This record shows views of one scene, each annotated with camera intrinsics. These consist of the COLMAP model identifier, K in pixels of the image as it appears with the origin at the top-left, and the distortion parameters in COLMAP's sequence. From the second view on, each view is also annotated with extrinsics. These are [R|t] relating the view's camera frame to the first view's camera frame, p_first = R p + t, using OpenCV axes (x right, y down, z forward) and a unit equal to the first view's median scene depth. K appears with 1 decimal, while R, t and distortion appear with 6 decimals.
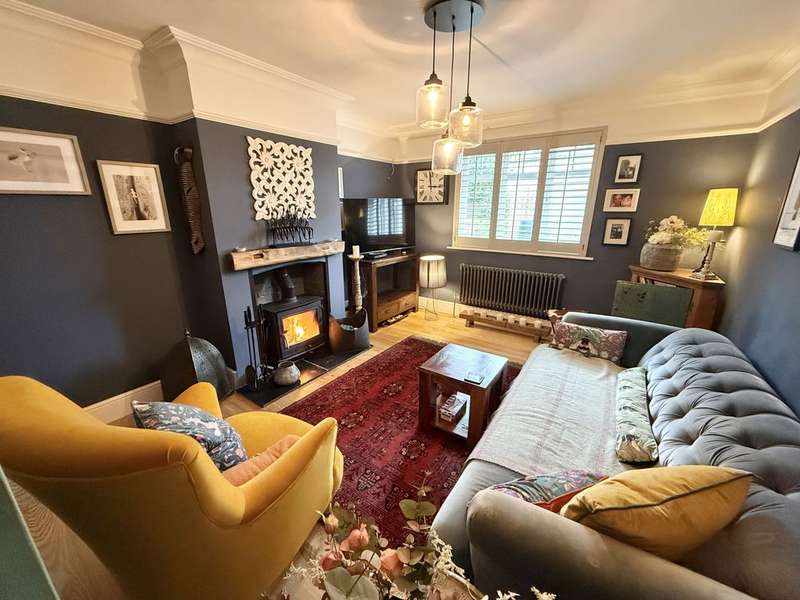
lens RADIAL K [[317.3, 0, 399.2], [0, 317.3, 299.0], [0, 0, 1]] dist [-0.003226, 0.000455]
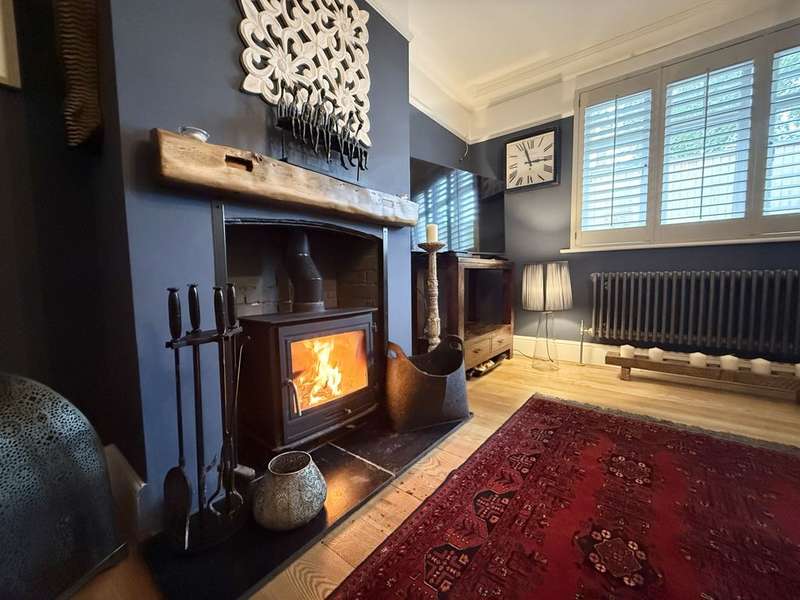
lens RADIAL K [[317.3, 0, 399.3], [0, 317.3, 302.4], [0, 0, 1]] dist [-0.003226, 0.000455]
pose [[0.998482, -0.009158, -0.054319, -0.182460], [-0.002301, 0.978288, -0.207238, 0.088974], [0.055037, 0.207049, 0.976781, 0.531892]]
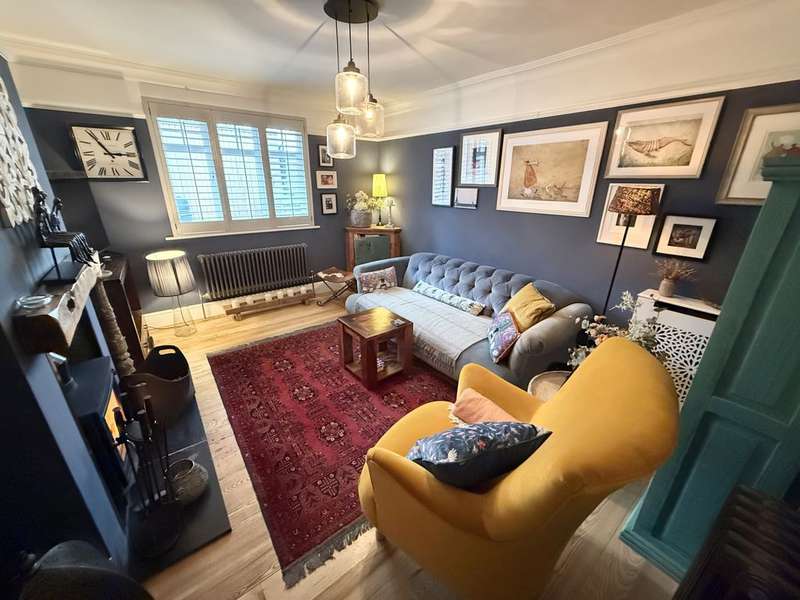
lens RADIAL K [[317.3, 0, 396.7], [0, 317.3, 301.1], [0, 0, 1]] dist [-0.003226, 0.000455]
pose [[0.293894, -0.335284, 0.895104, -0.565753], [0.256350, 0.929801, 0.264112, -0.113128], [-0.920821, 0.151839, 0.359213, 0.324880]]
